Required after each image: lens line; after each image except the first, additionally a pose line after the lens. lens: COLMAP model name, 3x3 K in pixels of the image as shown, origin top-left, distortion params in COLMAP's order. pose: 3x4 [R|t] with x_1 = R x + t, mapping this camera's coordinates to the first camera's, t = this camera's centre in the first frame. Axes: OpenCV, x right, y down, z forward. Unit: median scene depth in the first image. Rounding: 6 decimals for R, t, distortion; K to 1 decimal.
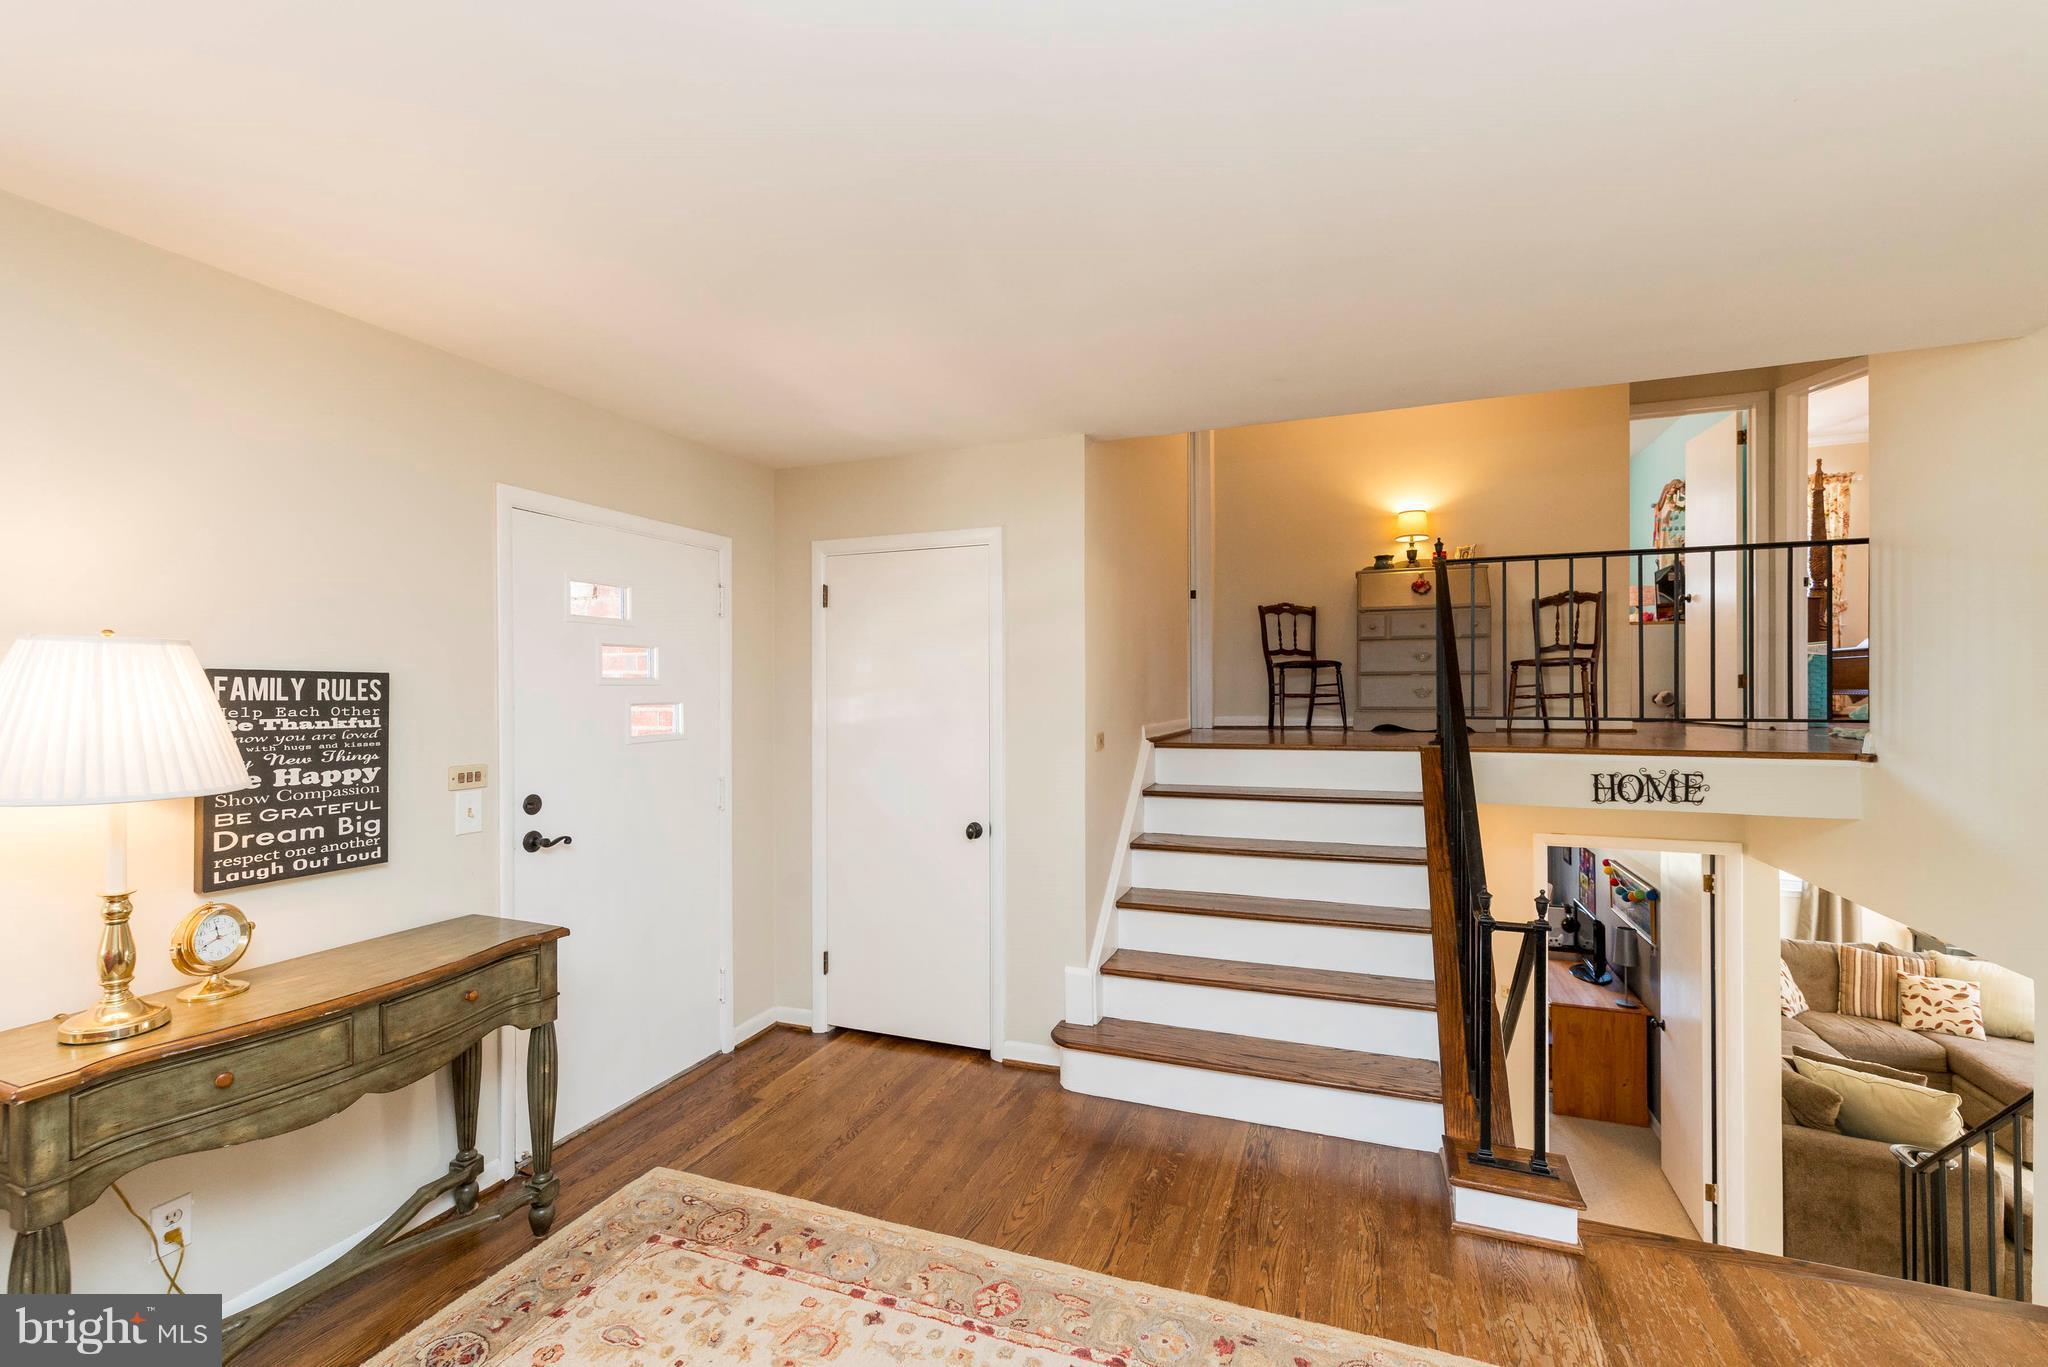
lens RADIAL K [[879.6, 0, 1029.6], [0, 879.6, 692.5], [0, 0, 1]] dist [0.008257, -0.001767]
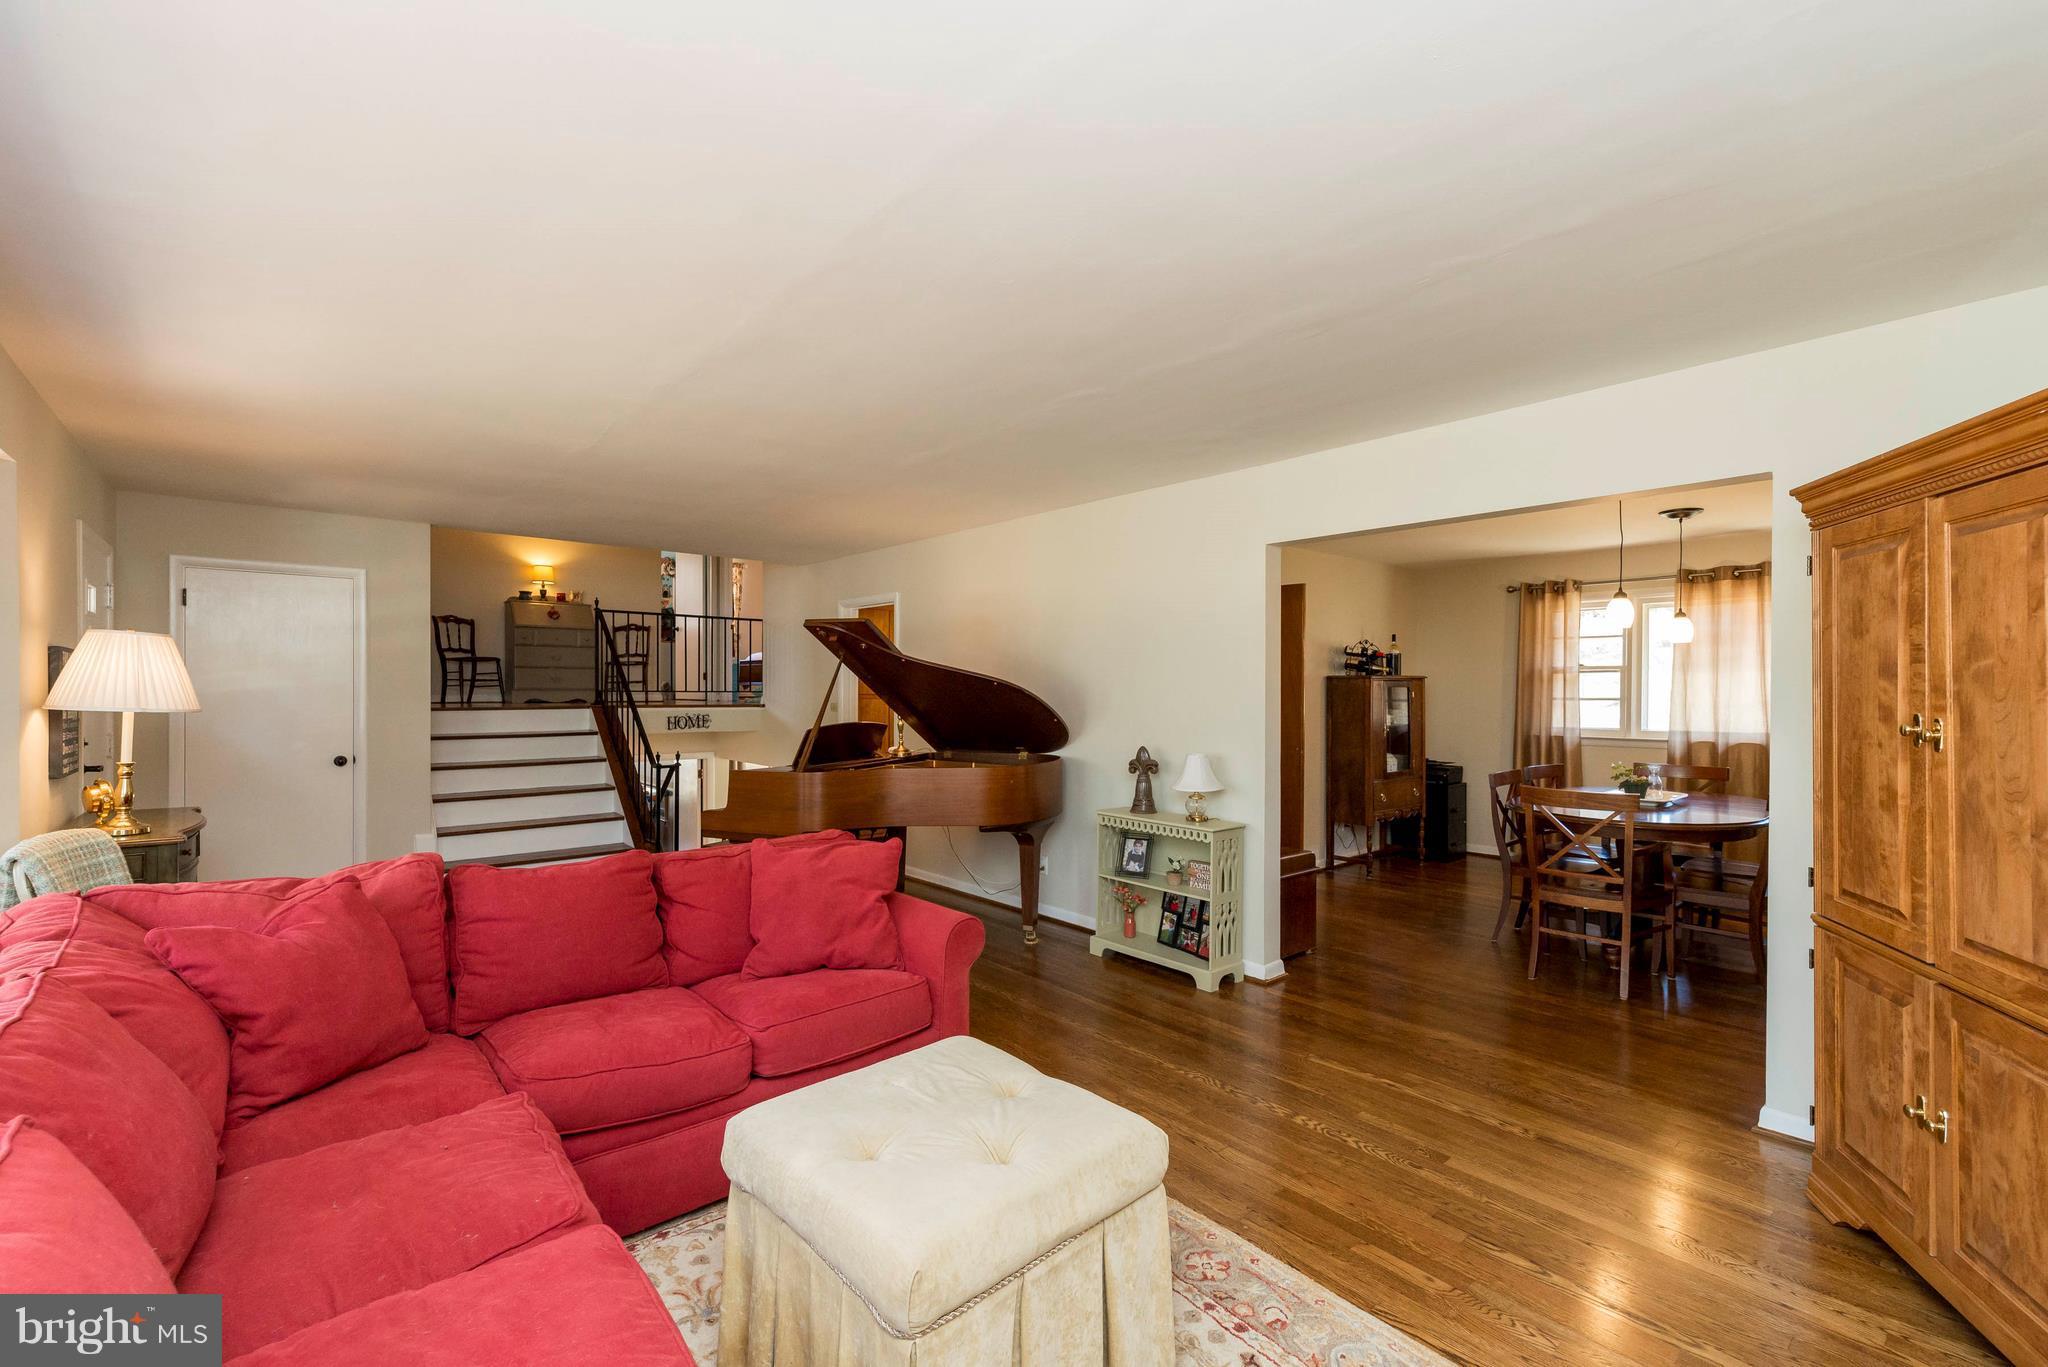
lens RADIAL K [[870.5, 0, 1028.0], [0, 870.5, 689.8], [0, 0, 1]] dist [0.000358, -0.000002]
pose [[0.463902, 0.005215, 0.885871, -0.556323], [-0.006171, 0.999977, -0.002655, 0.017968], [-0.885865, -0.004236, 0.463923, -0.509208]]
